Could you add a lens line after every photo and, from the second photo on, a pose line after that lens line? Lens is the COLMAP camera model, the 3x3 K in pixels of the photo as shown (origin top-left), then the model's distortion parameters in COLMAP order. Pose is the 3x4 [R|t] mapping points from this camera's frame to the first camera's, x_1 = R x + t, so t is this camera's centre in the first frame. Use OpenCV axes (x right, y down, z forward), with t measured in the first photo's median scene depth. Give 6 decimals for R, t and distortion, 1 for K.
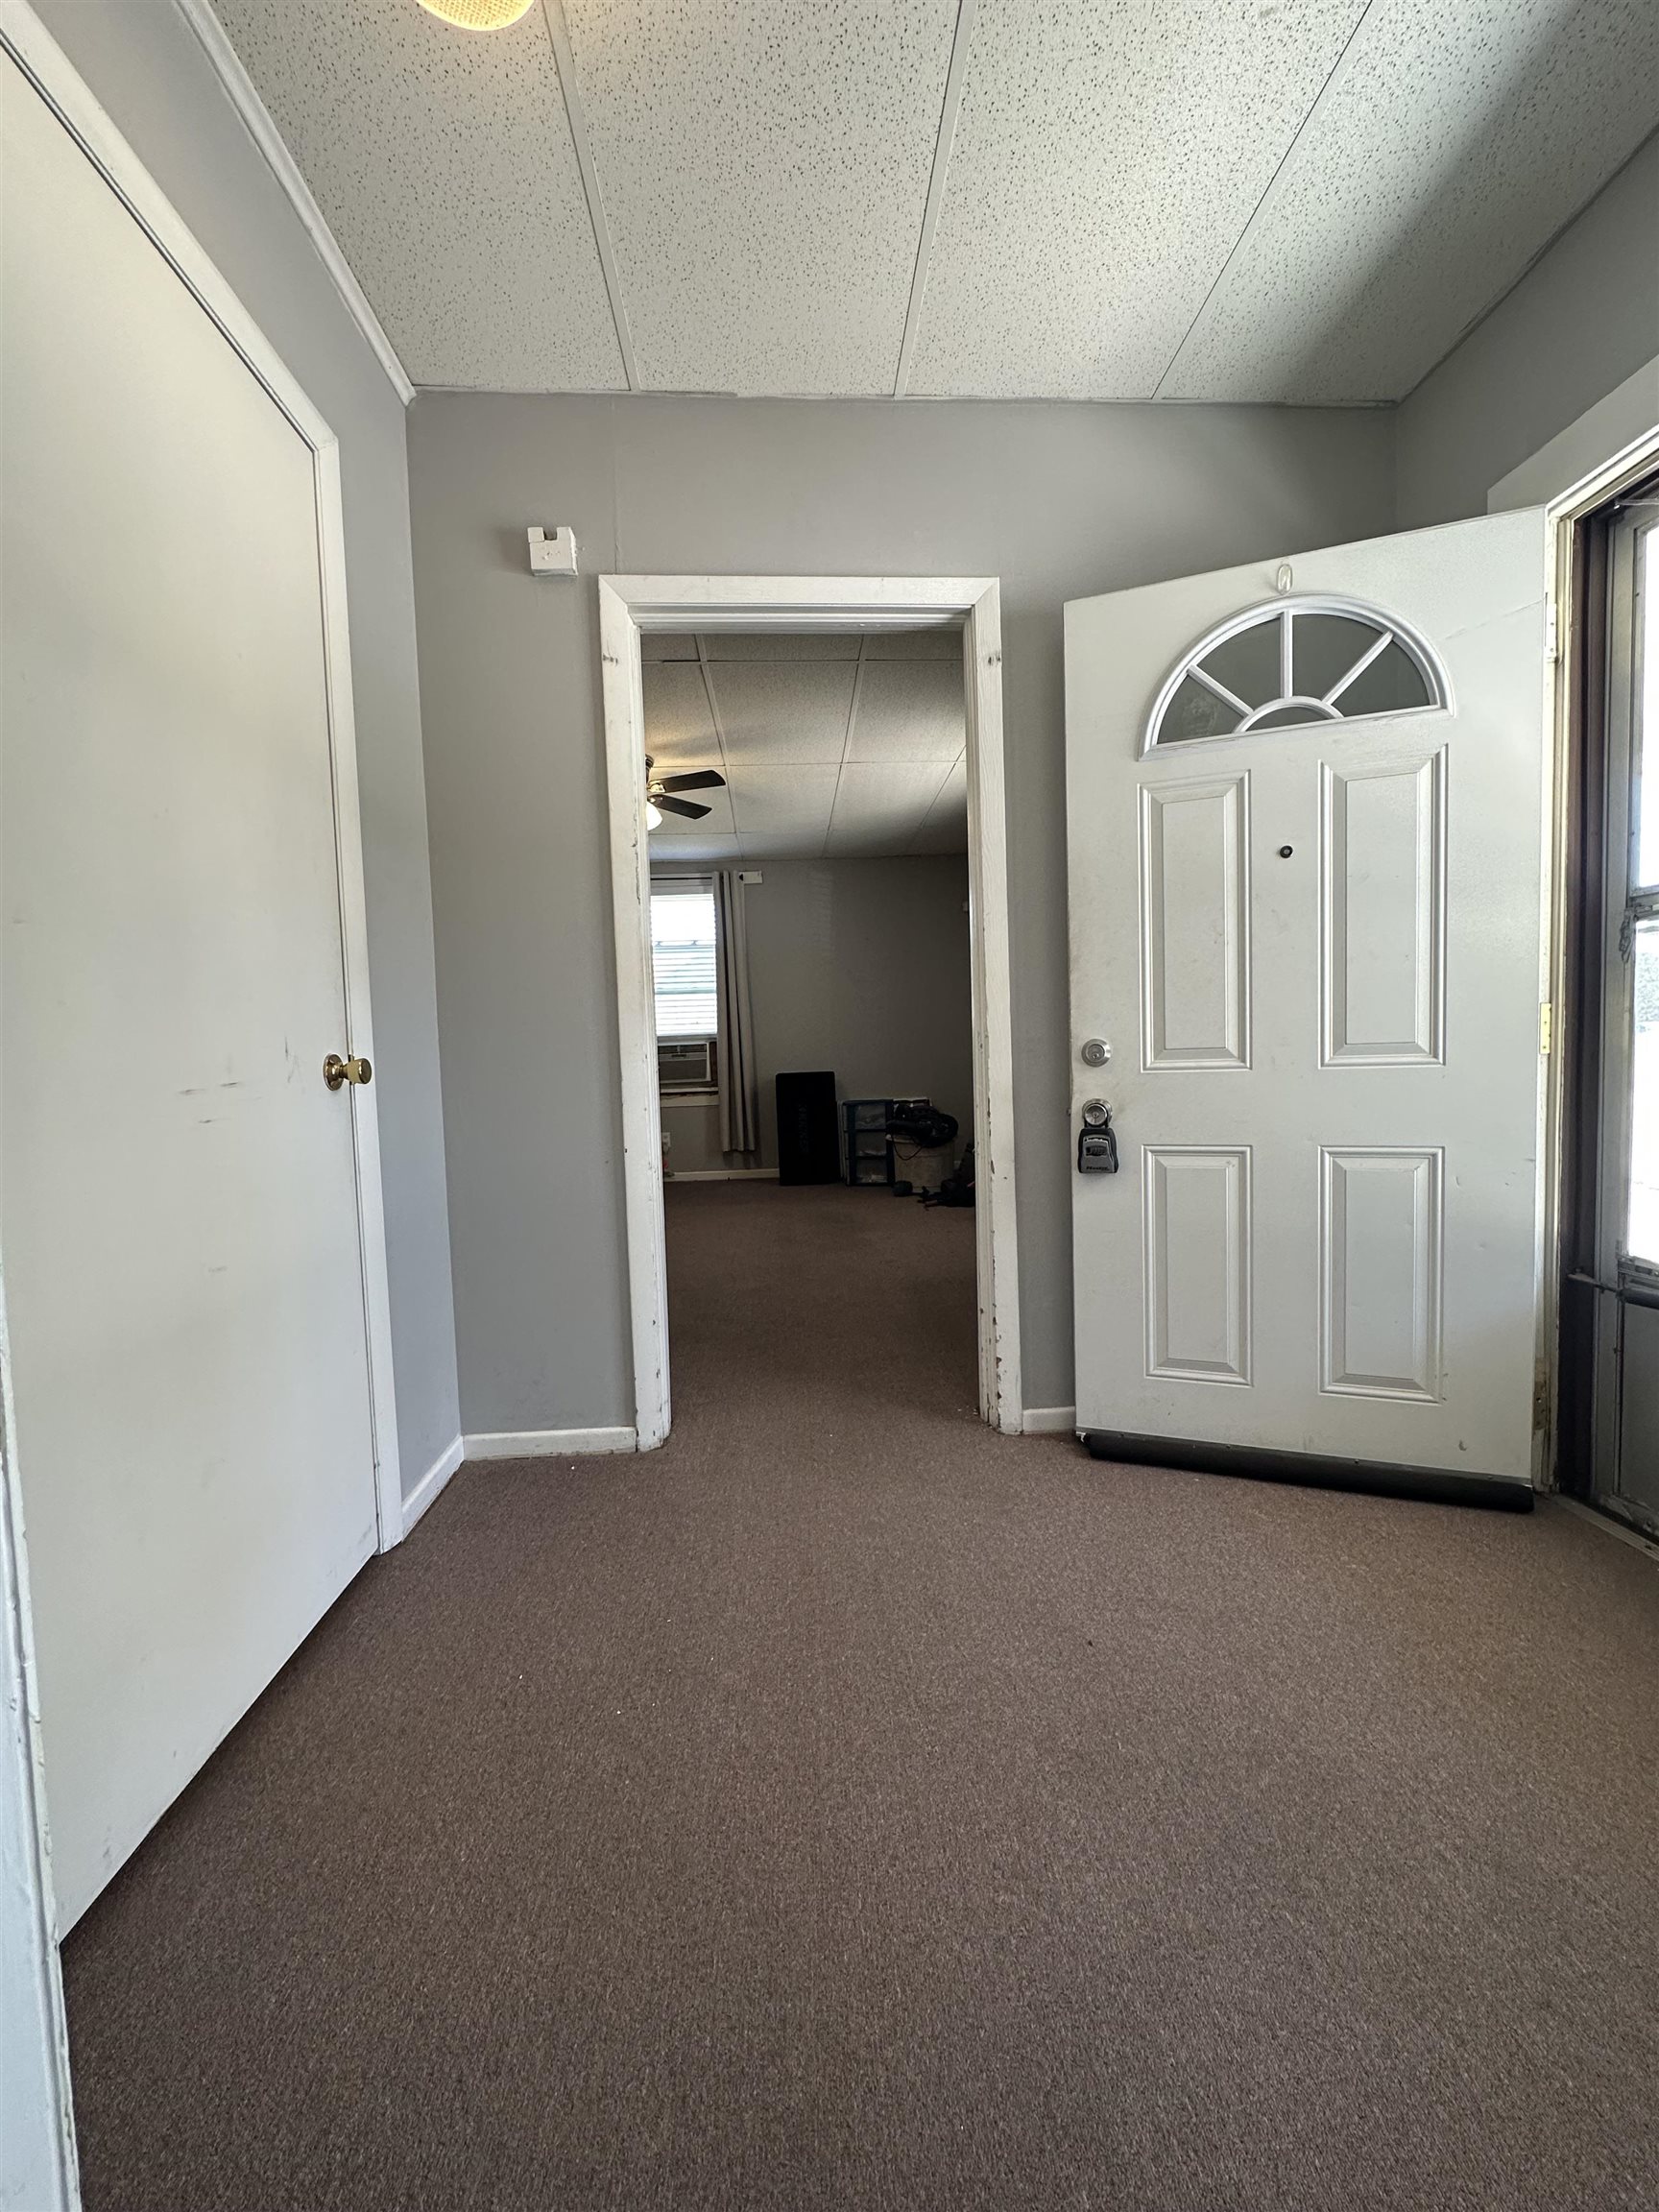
lens RADIAL K [[882.7, 0, 831.9], [0, 882.7, 1106.1], [0, 0, 1]] dist [-0.002956, 0.000472]
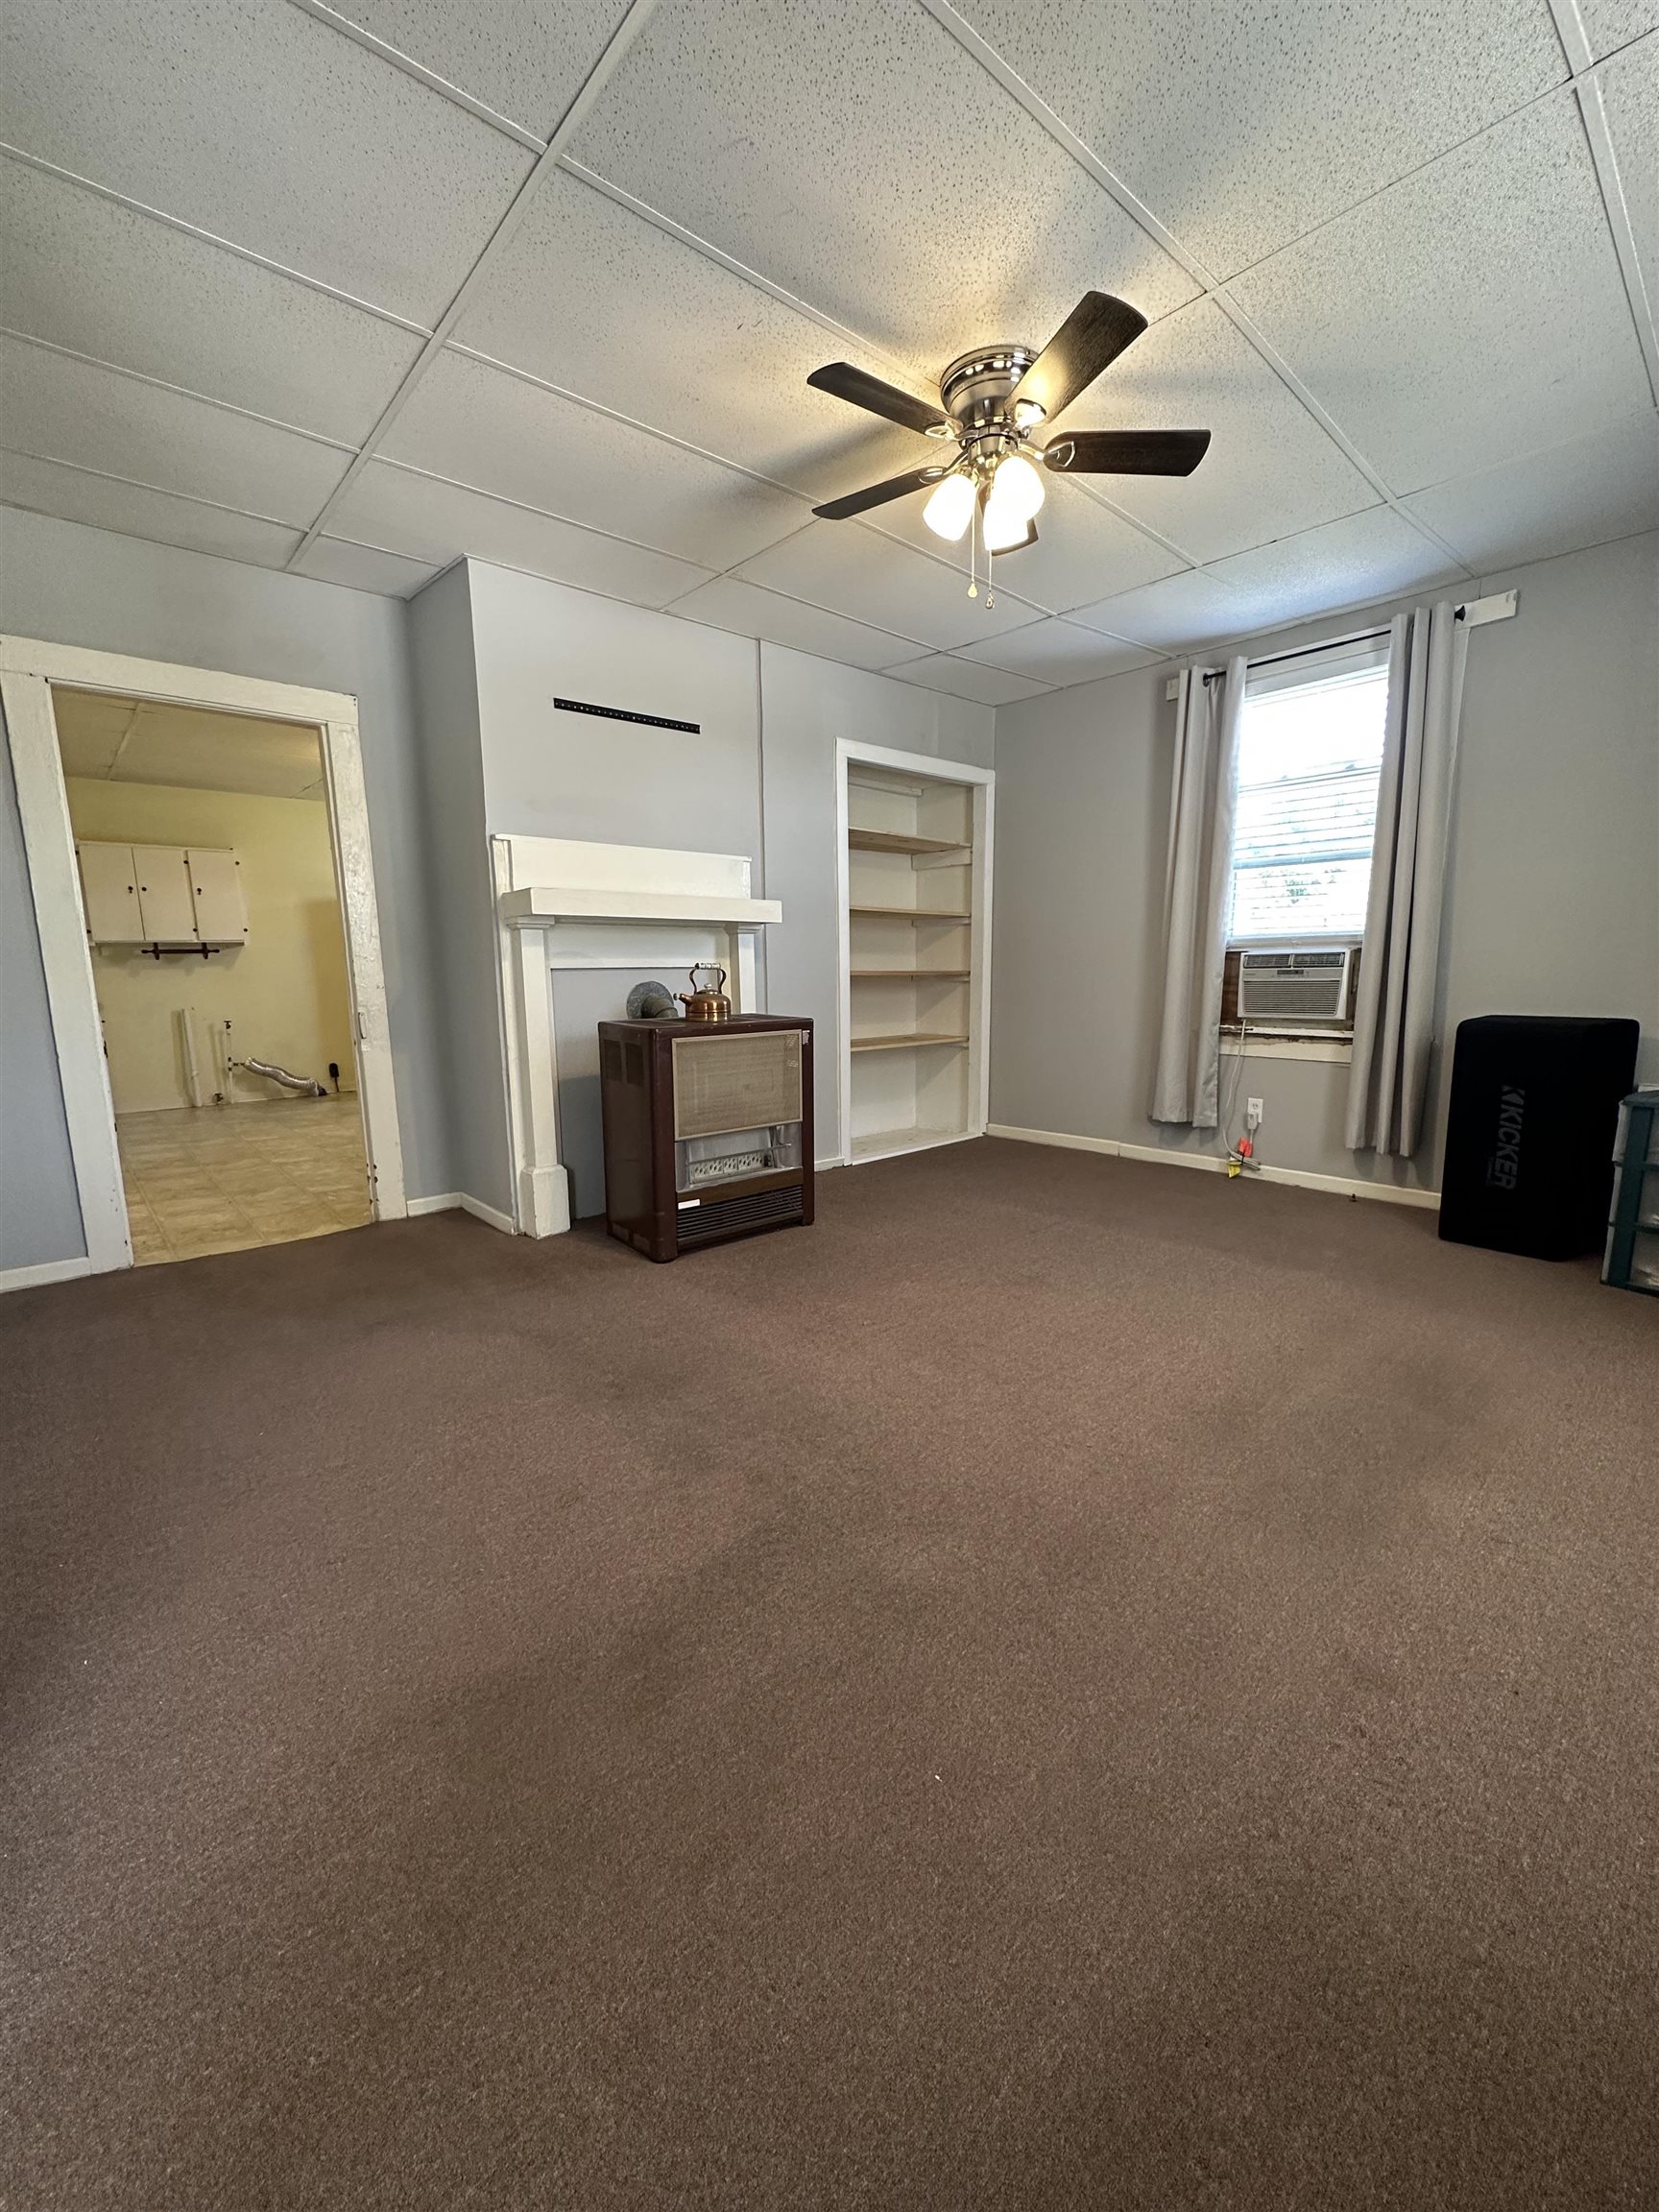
lens RADIAL K [[882.7, 0, 831.9], [0, 882.7, 1106.1], [0, 0, 1]] dist [-0.002956, 0.000472]
pose [[0.626544, 0.150642, -0.764689, 0.355178], [-0.050121, 0.986900, 0.153351, -0.163346], [0.777773, -0.057755, 0.625886, 1.465866]]
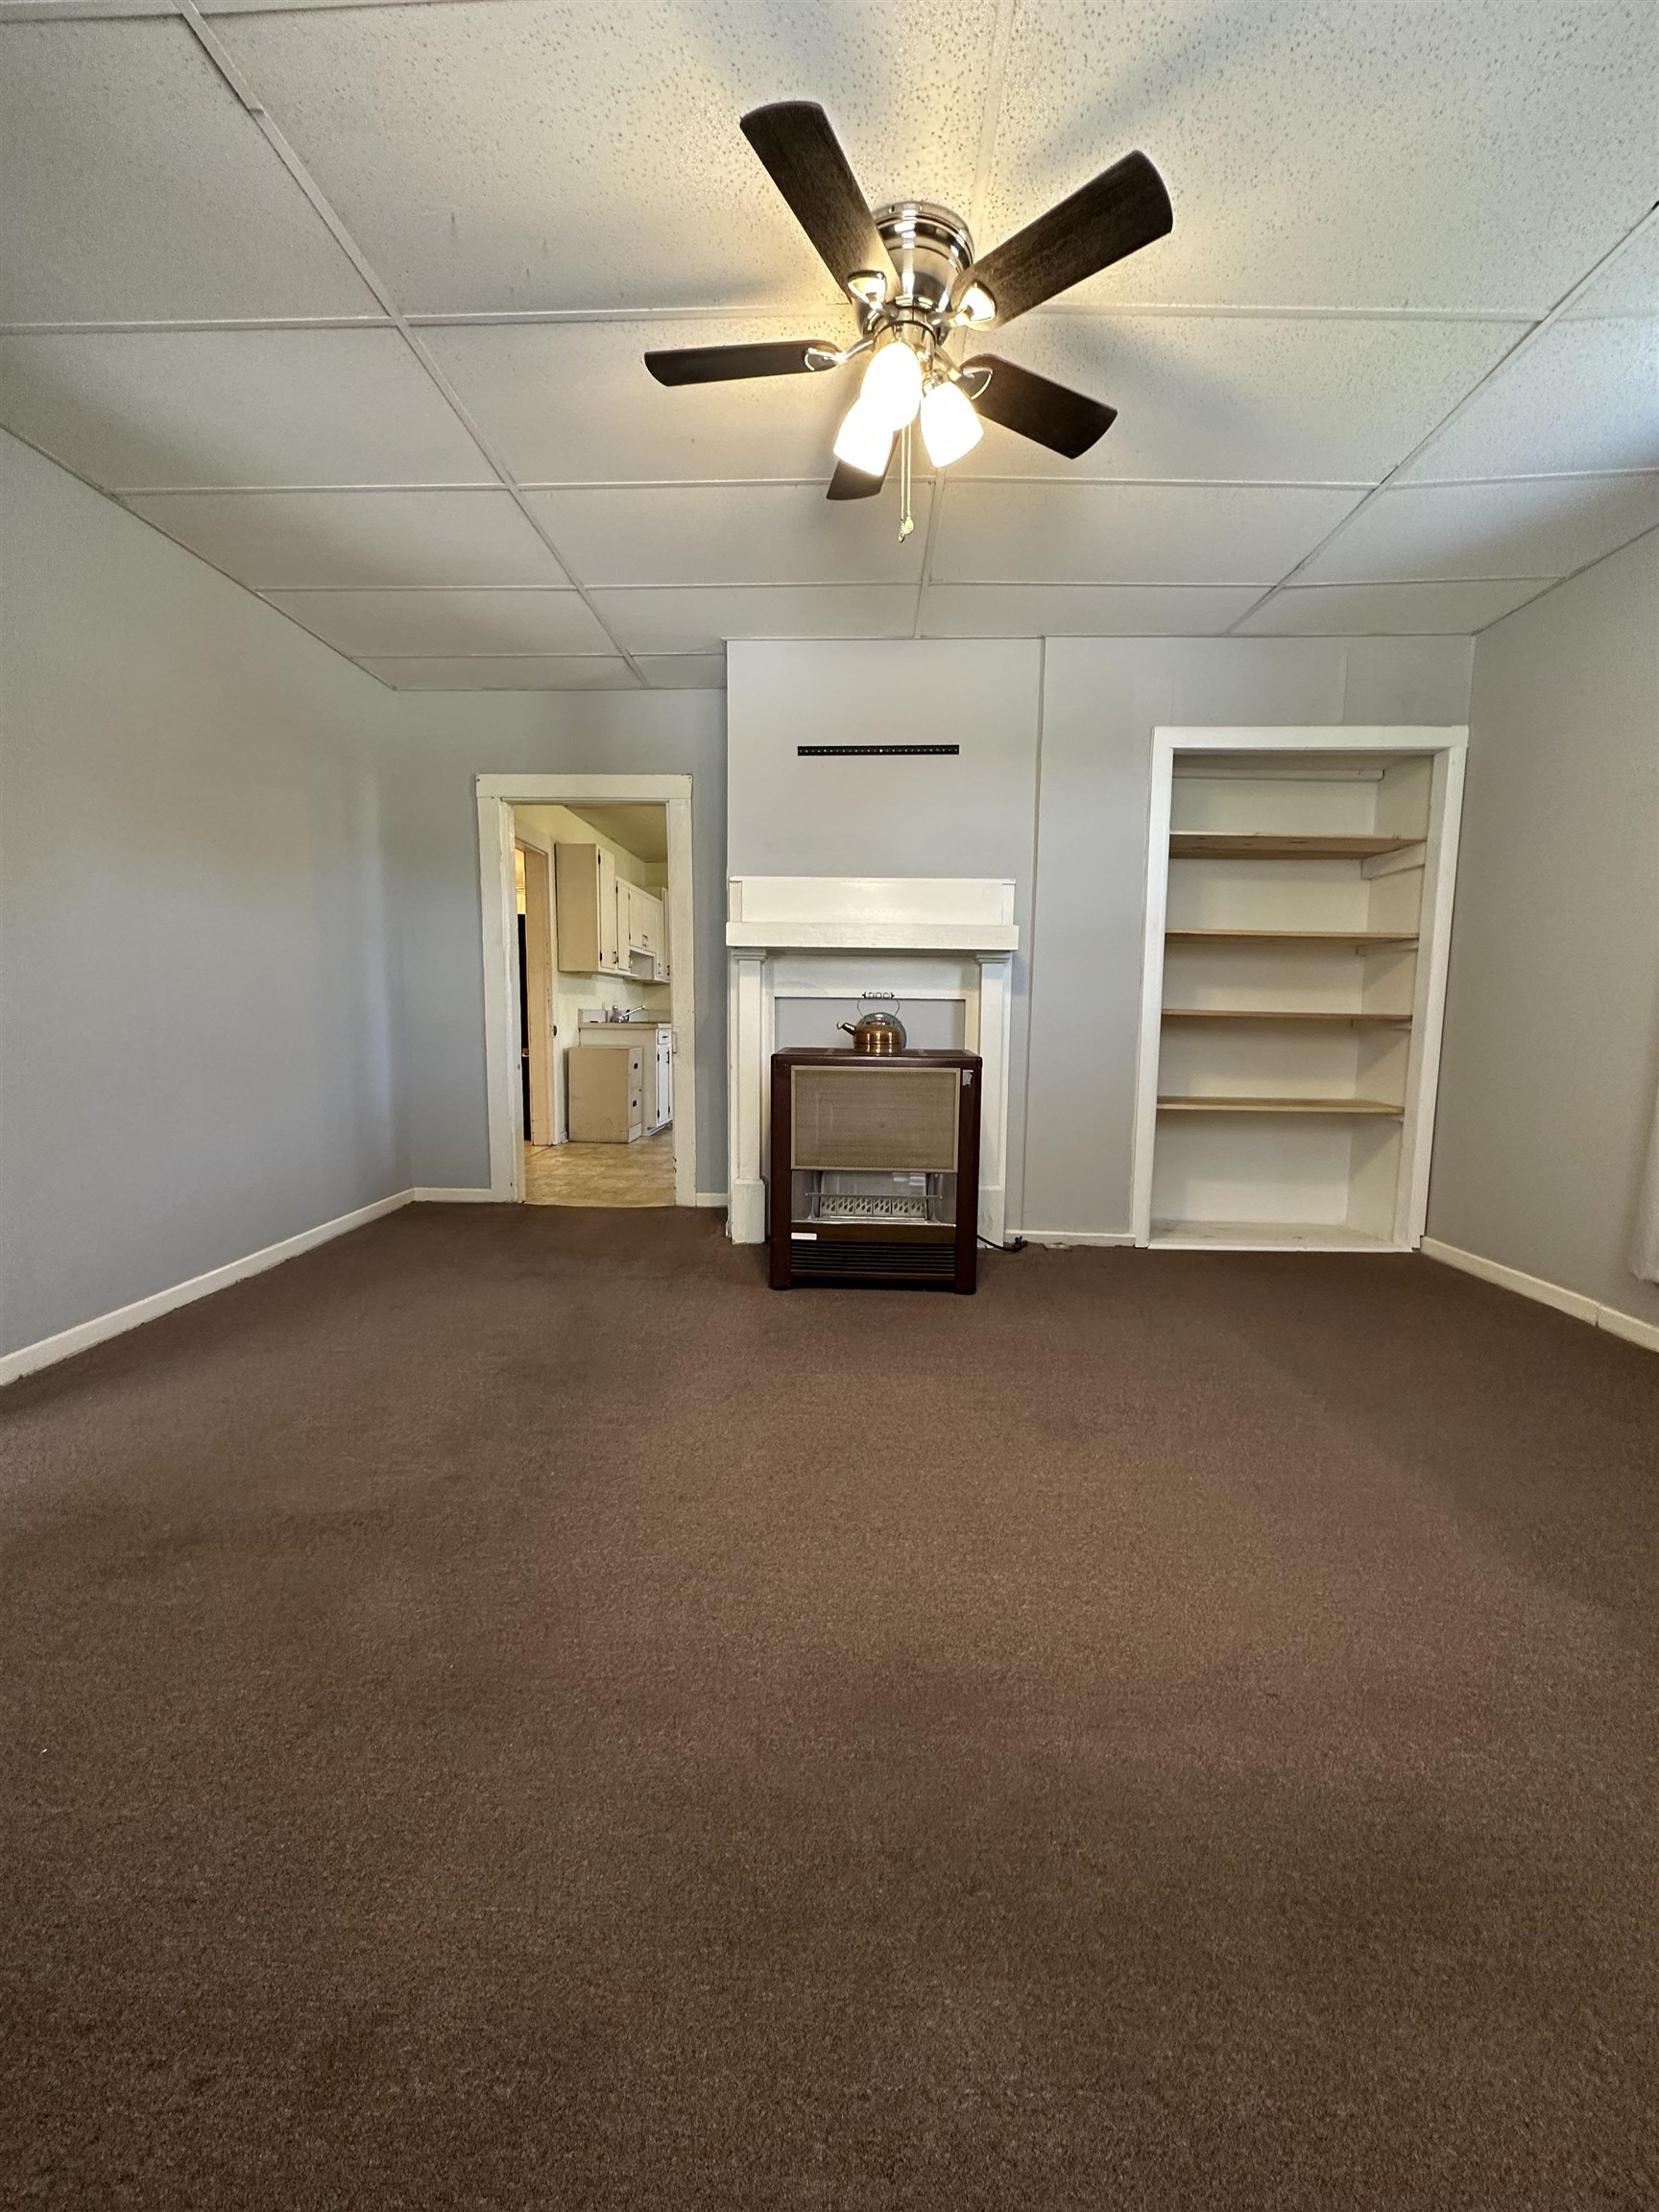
lens RADIAL K [[882.4, 0, 827.0], [0, 882.4, 1106.1], [0, 0, 1]] dist [0.000400, -0.000466]
pose [[-0.092021, 0.140005, -0.985866, 0.499301], [-0.059769, 0.987505, 0.145817, -0.187040], [0.993962, 0.072343, -0.082503, 2.413960]]
